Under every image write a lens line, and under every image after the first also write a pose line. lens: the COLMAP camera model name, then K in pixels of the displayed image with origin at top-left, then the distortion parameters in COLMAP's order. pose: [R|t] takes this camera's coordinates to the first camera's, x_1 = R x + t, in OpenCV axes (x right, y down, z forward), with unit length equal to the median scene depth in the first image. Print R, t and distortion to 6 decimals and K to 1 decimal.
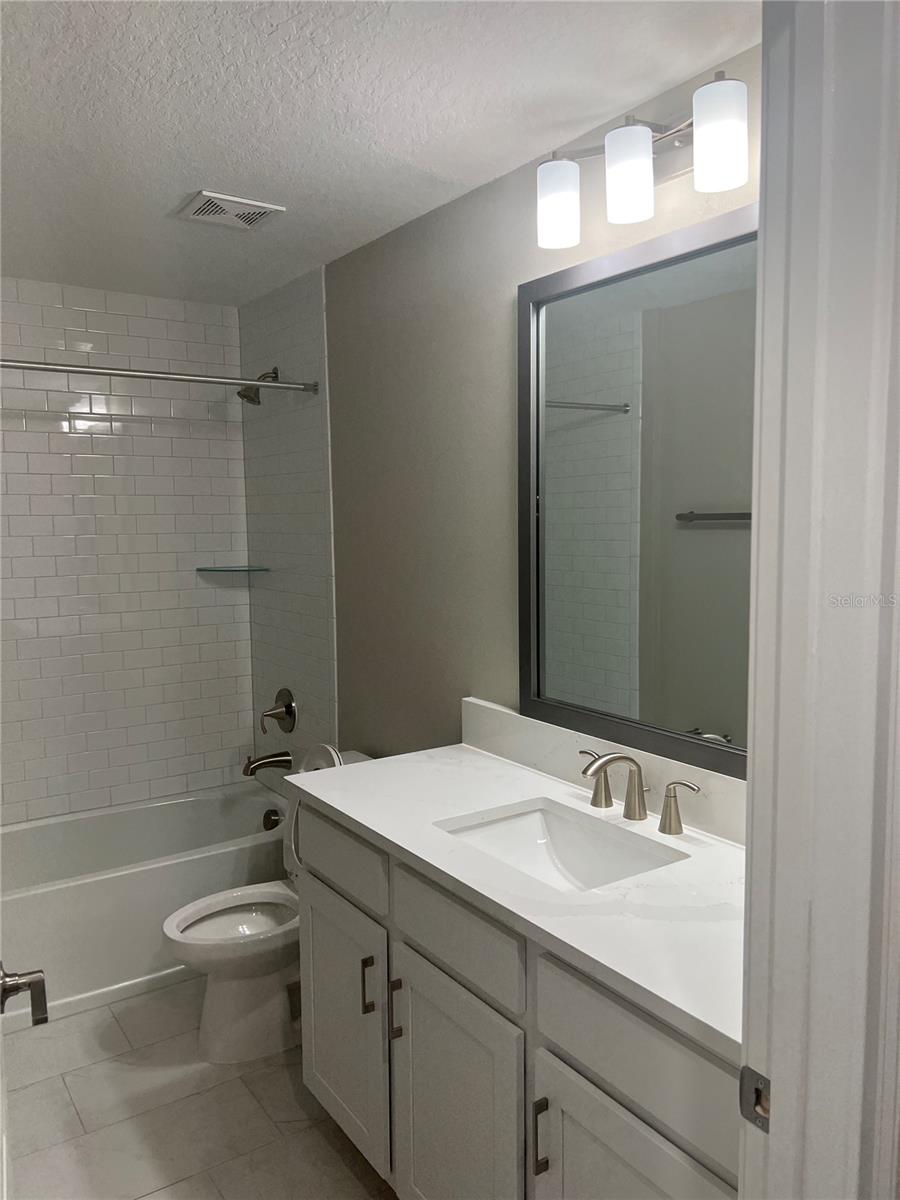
lens RADIAL K [[918.1, 0, 450.0], [0, 918.1, 600.0], [0, 0, 1]] dist [0.032889, -0.047637]
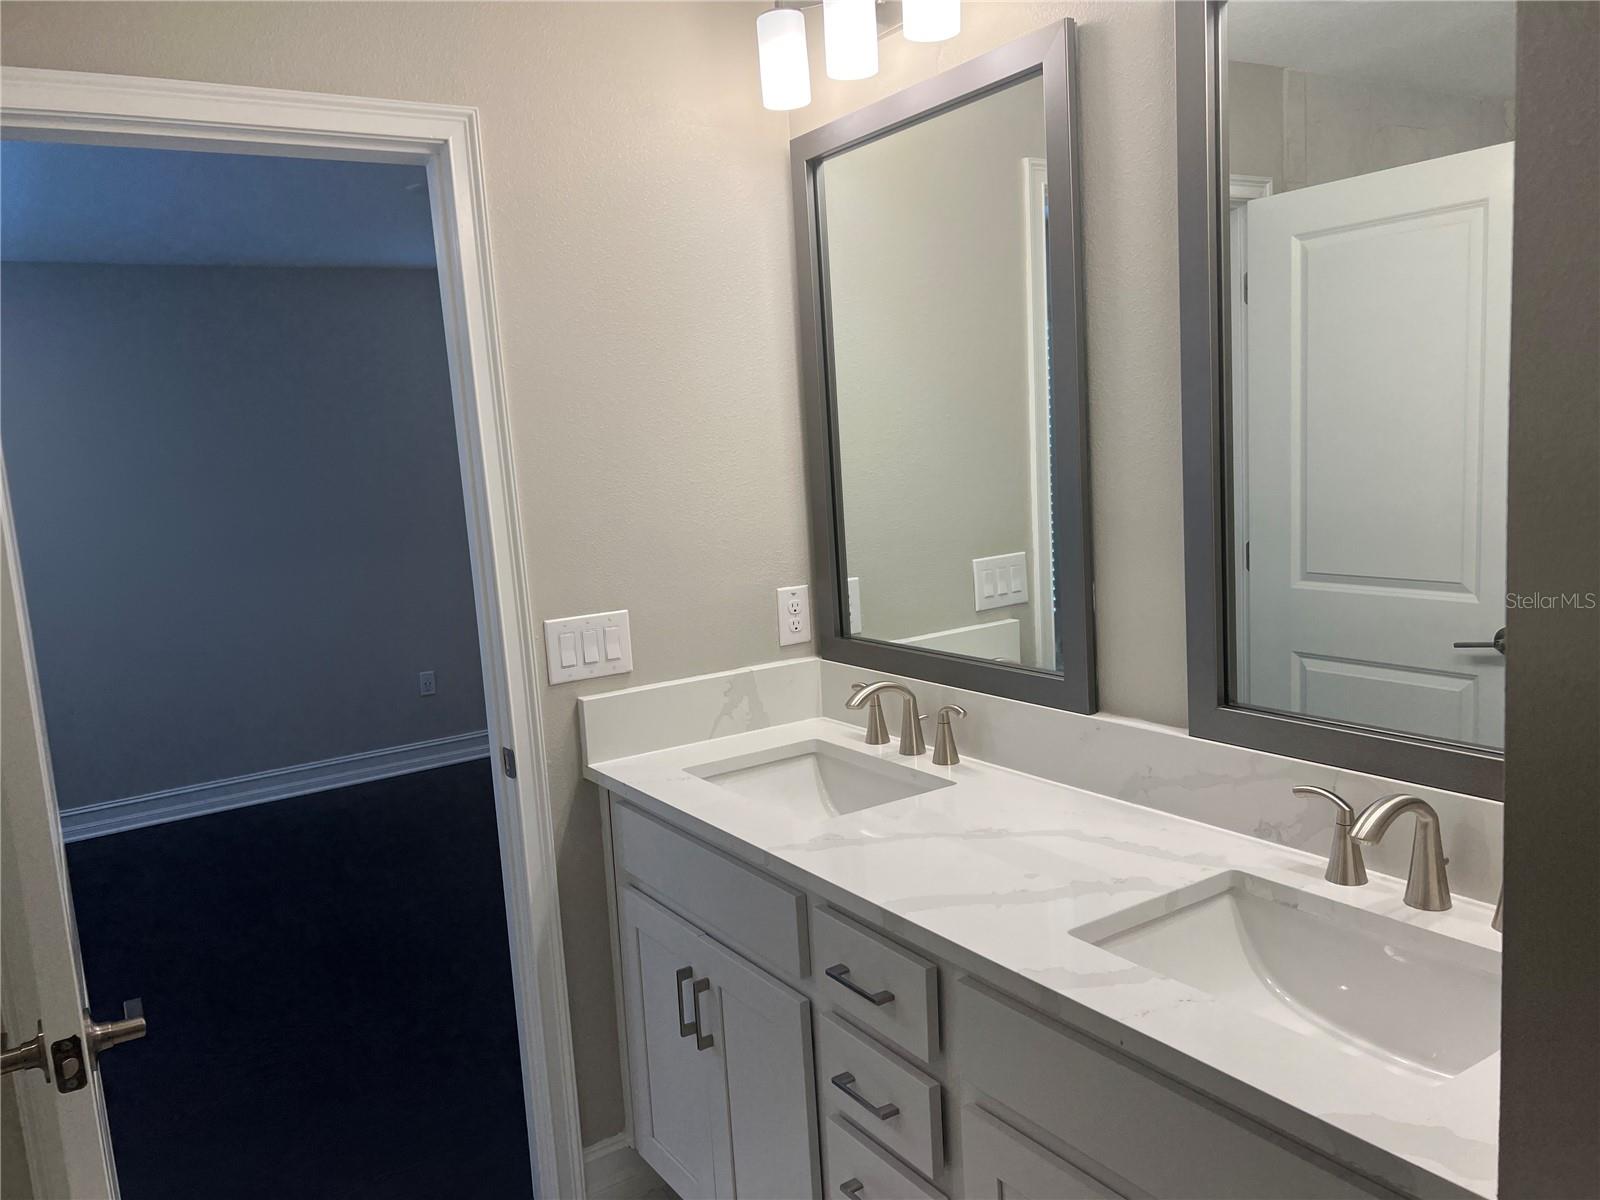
lens RADIAL K [[1224.1, 0, 794.2], [0, 1224.1, 590.0], [0, 0, 1]] dist [0.032889, -0.047637]
pose [[0.997280, -0.070629, -0.021058, 0.121416], [0.071466, 0.996555, 0.042080, 0.019912], [0.018013, -0.043470, 0.998892, -0.186287]]
